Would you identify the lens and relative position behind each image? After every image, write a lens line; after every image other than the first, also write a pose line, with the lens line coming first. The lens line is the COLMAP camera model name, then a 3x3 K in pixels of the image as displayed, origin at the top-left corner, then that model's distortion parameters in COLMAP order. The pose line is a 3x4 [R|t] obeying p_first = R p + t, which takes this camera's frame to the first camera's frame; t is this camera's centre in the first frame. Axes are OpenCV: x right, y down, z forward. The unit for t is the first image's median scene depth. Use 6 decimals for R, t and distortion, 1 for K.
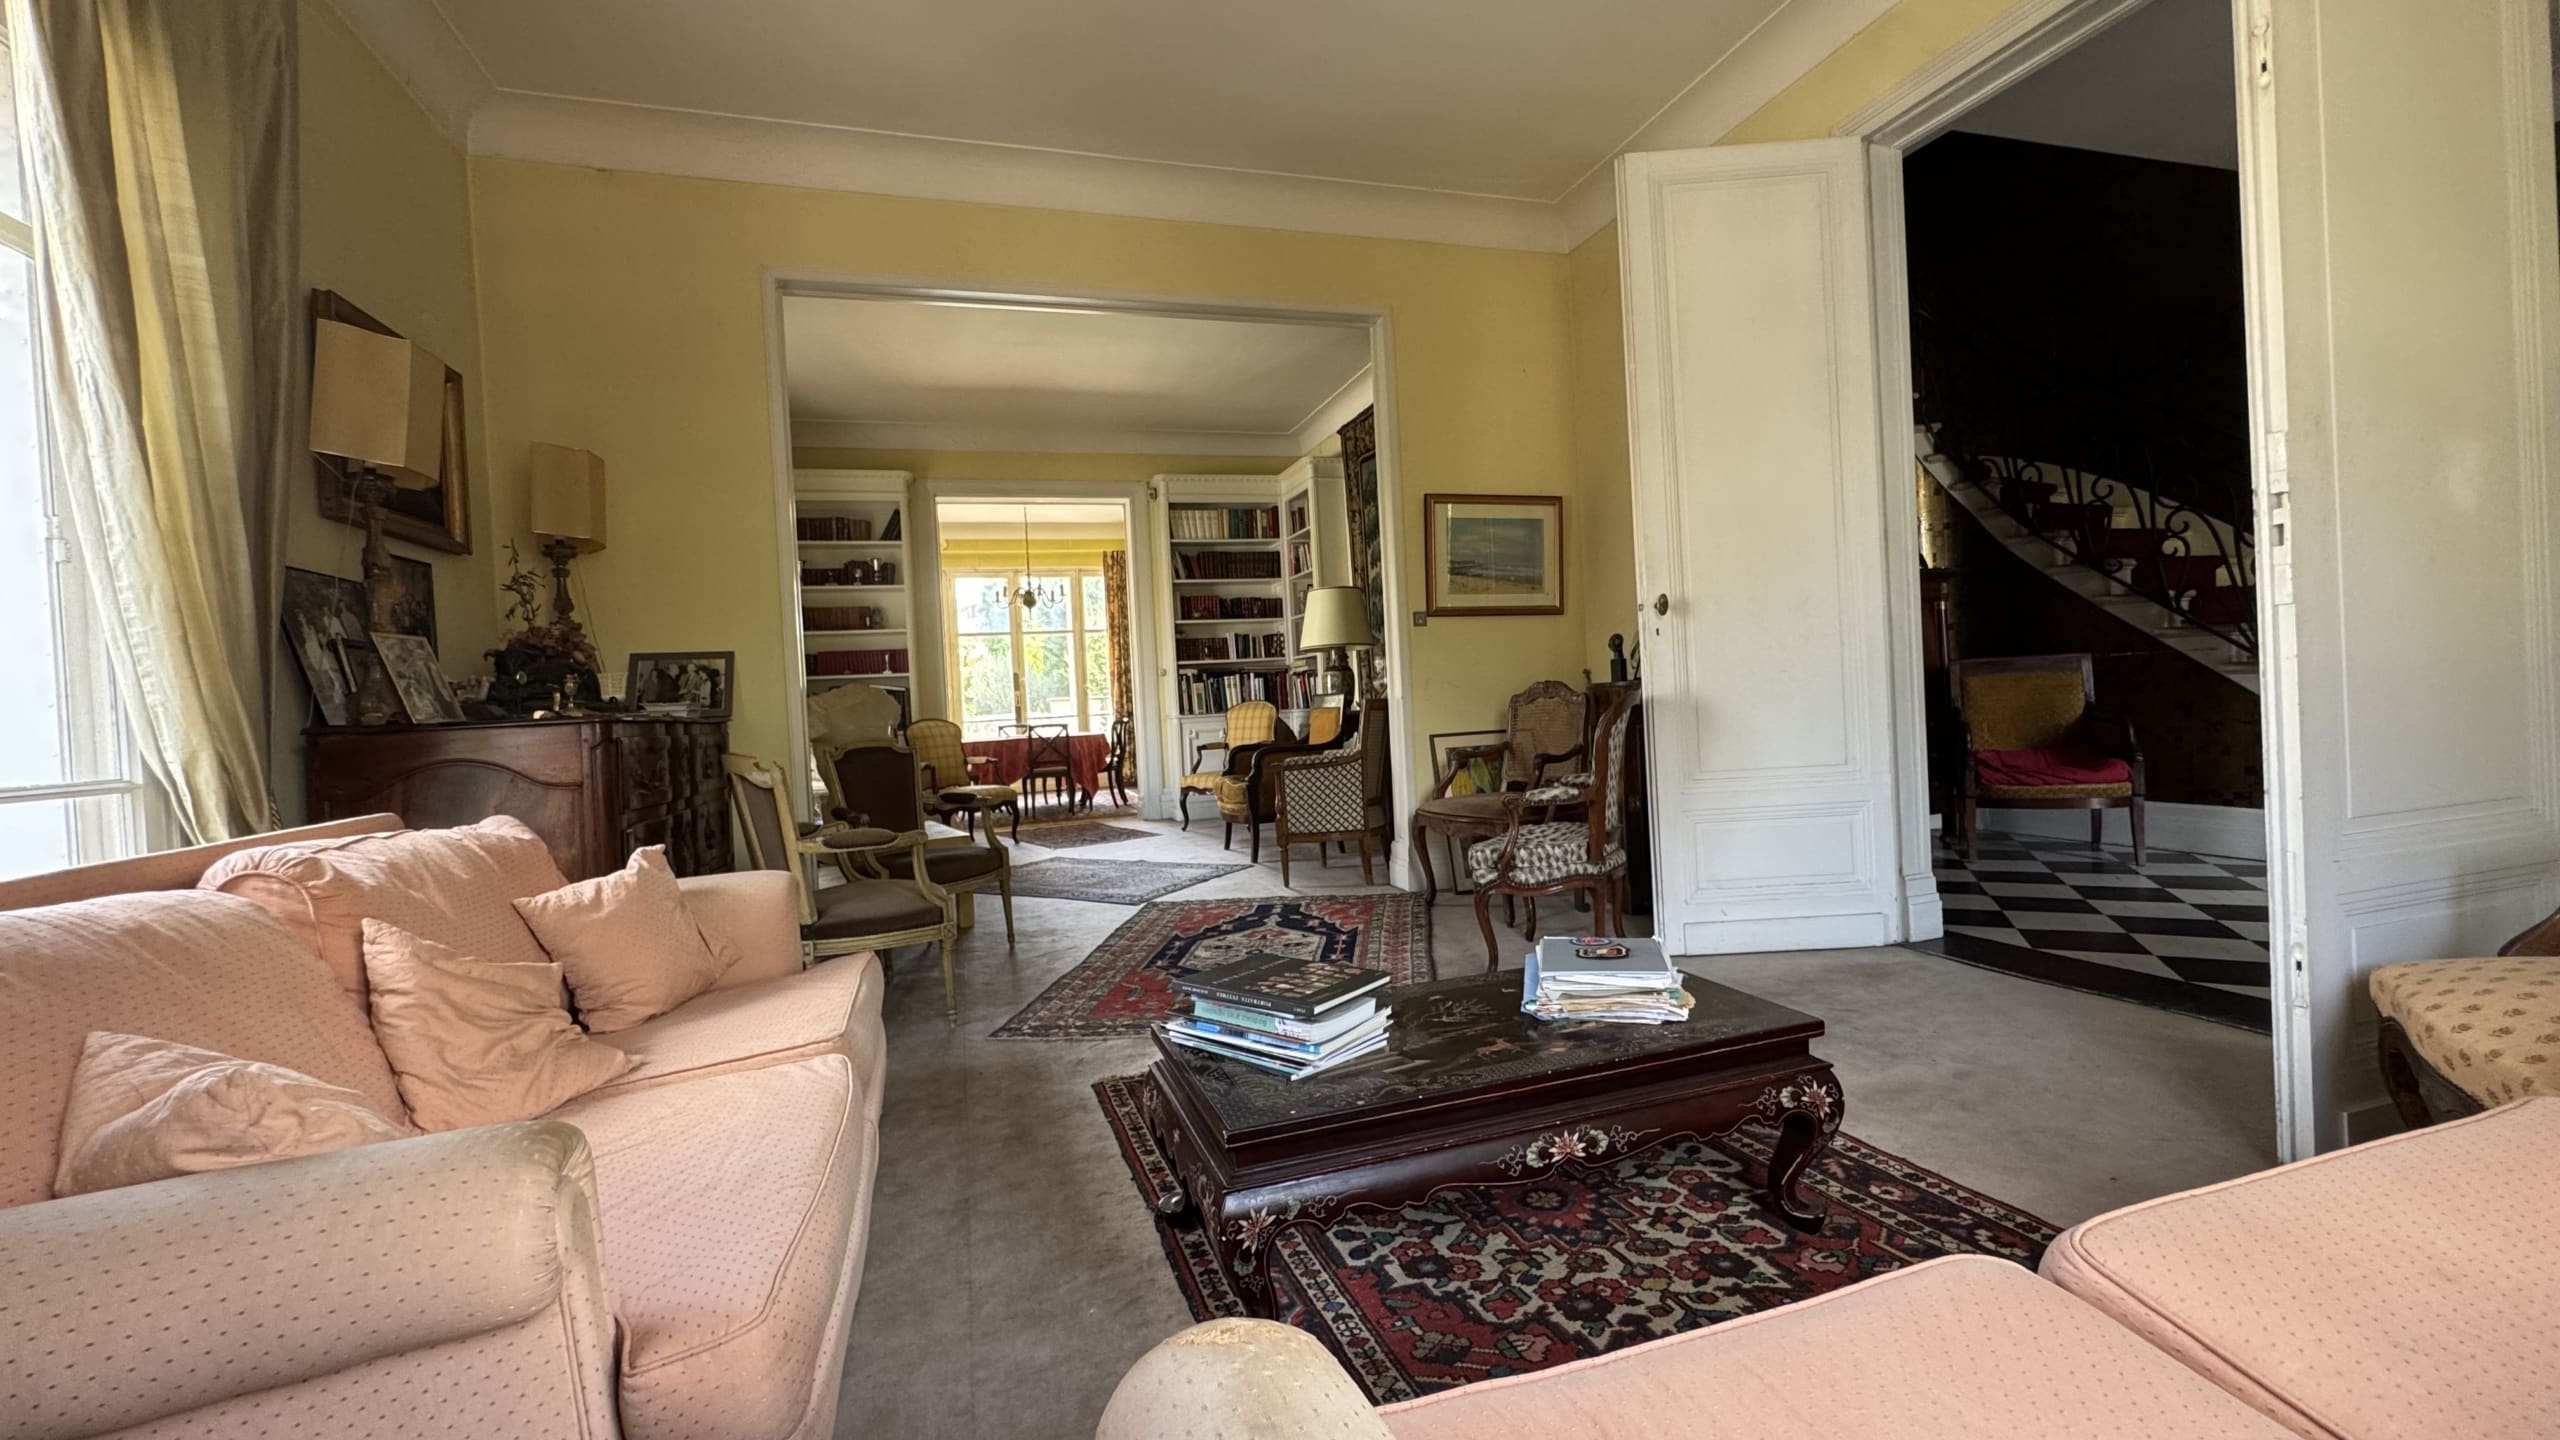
lens RADIAL K [[1030.6, 0, 1279.5], [0, 1030.6, 721.7], [0, 0, 1]] dist [0.000370, 0.000001]
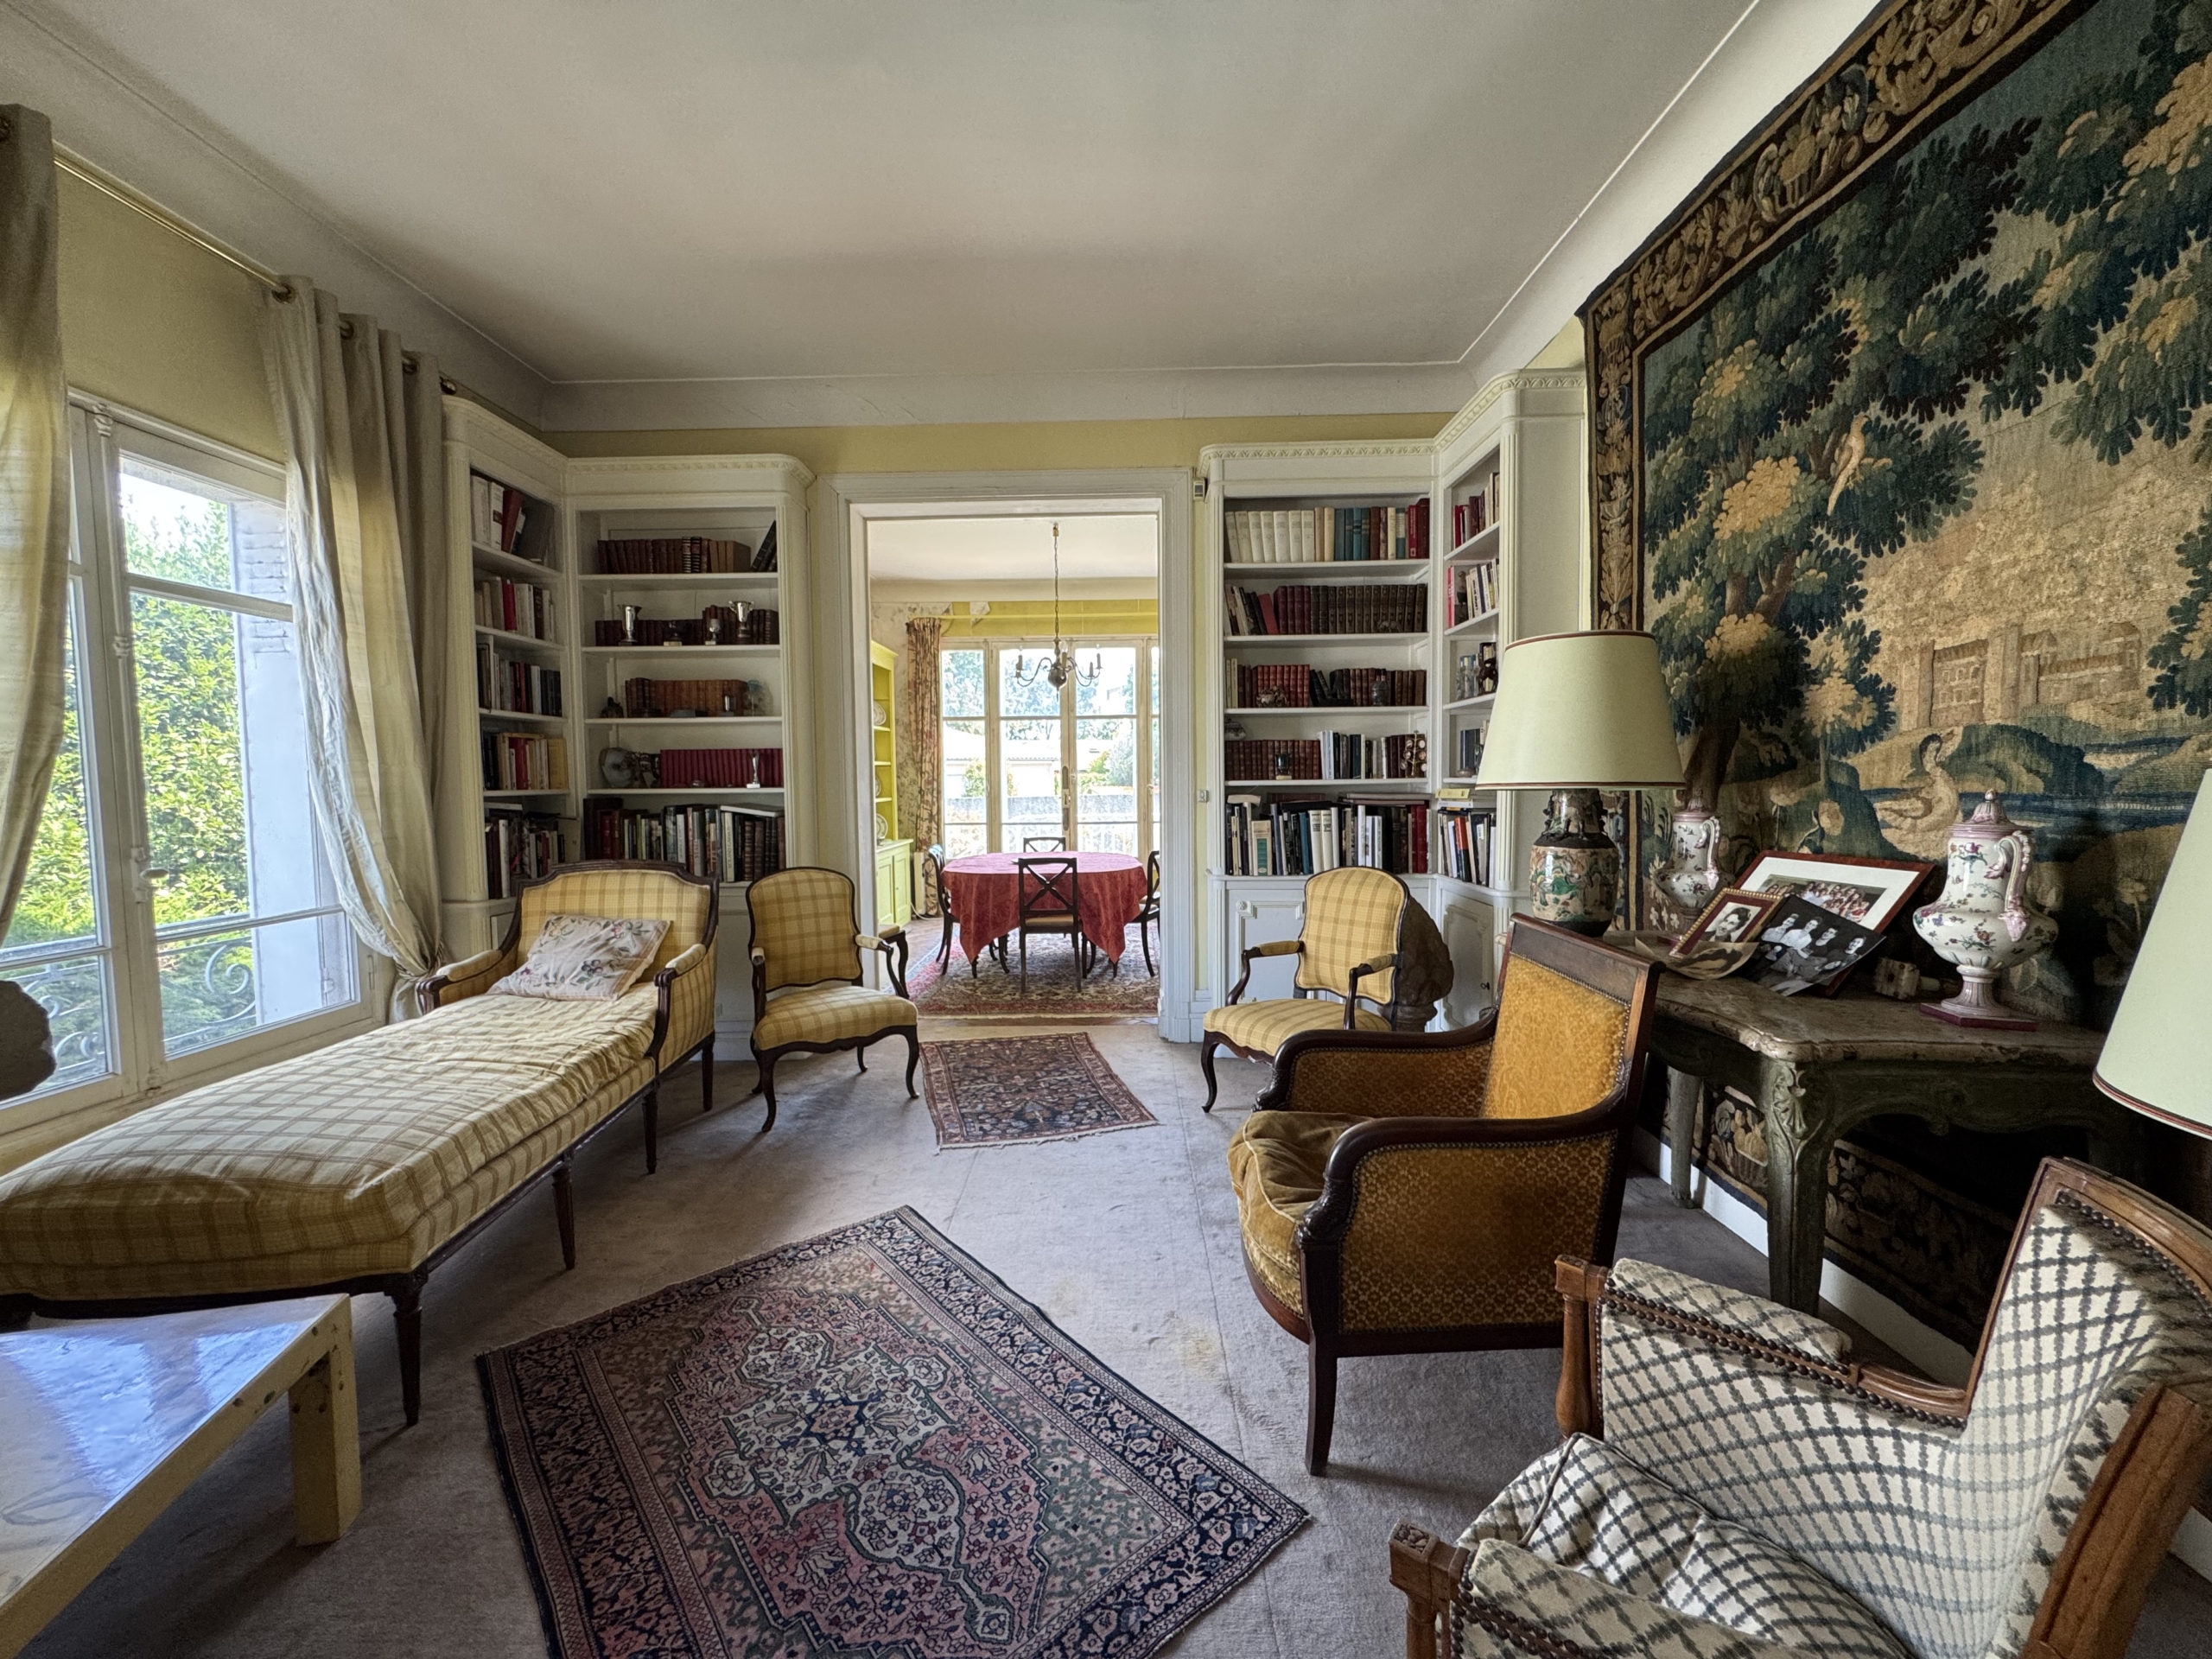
lens RADIAL K [[878.7, 0, 1109.7], [0, 878.7, 826.7], [0, 0, 1]] dist [0.000492, -0.000105]
pose [[0.948587, 0.058302, -0.311101, -0.007522], [-0.043351, 0.997558, 0.054766, -0.056786], [0.313534, -0.038463, 0.948798, 0.515146]]
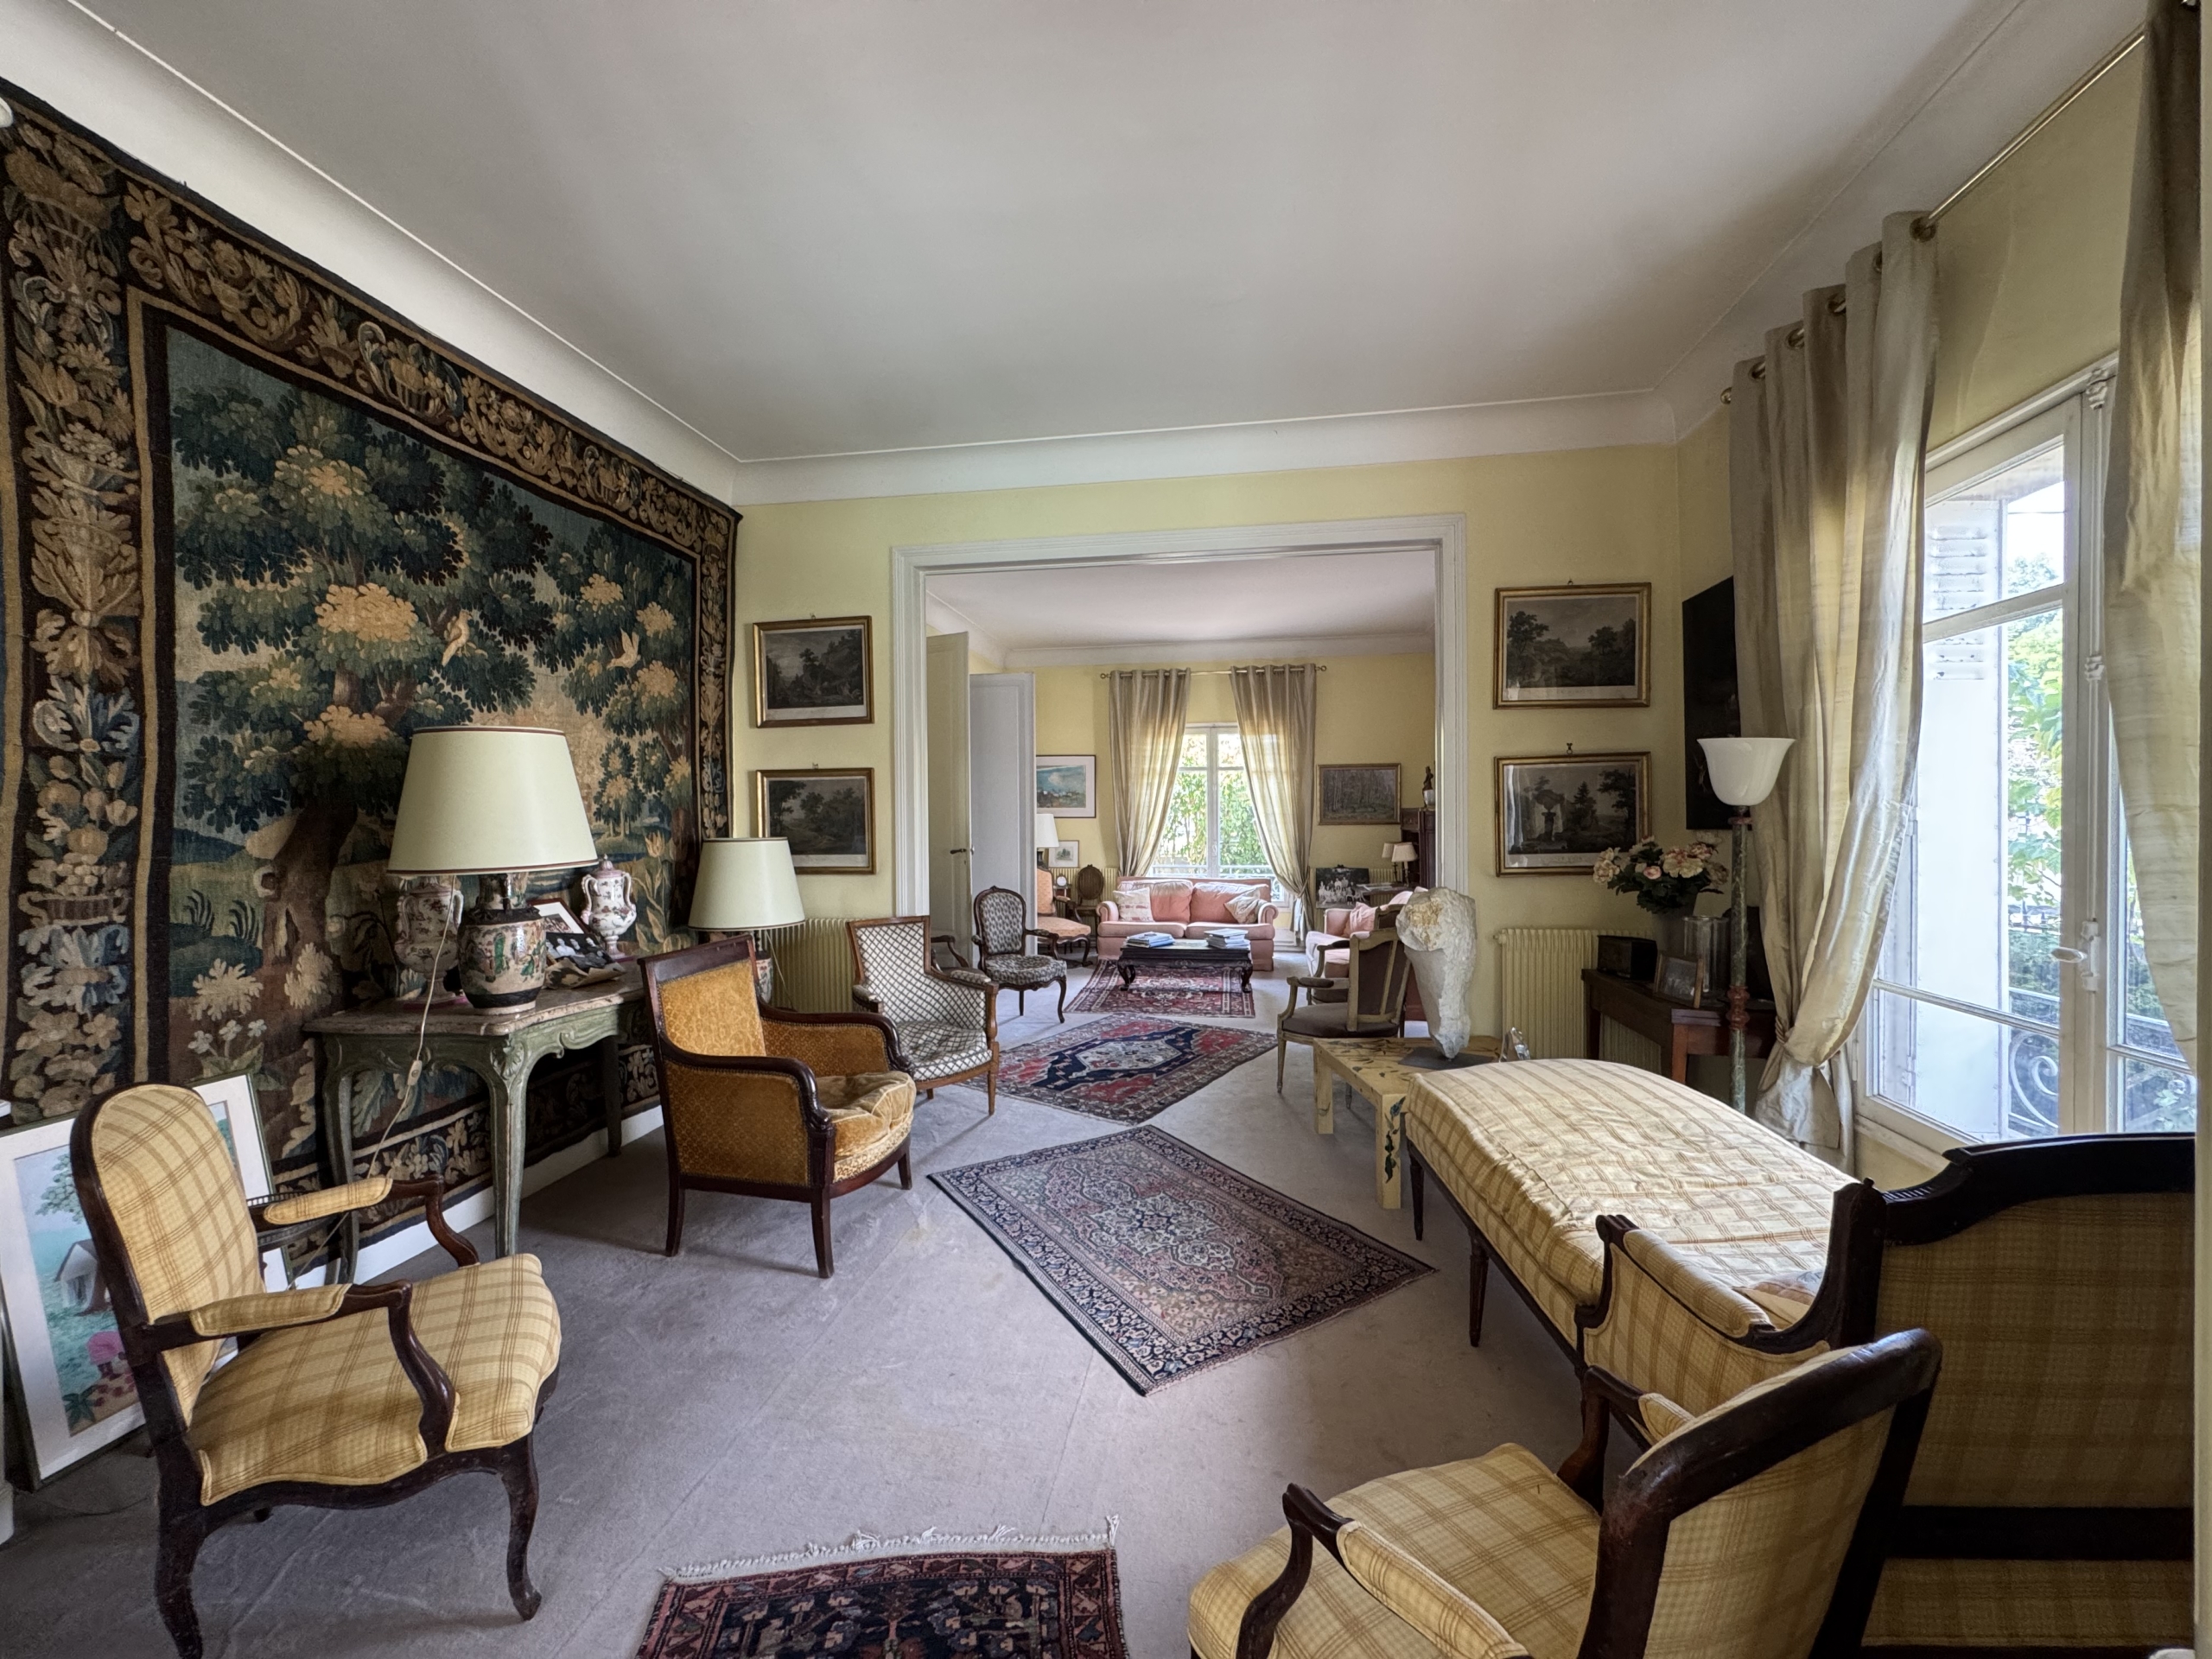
lens RADIAL K [[878.7, 0, 1102.8], [0, 878.7, 830.5], [0, 0, 1]] dist [0.000492, -0.000105]
pose [[-0.886916, 0.054633, 0.458689, -0.292308], [0.063821, 0.997951, 0.004541, -0.060960], [-0.457501, 0.033301, -0.888585, 1.030628]]
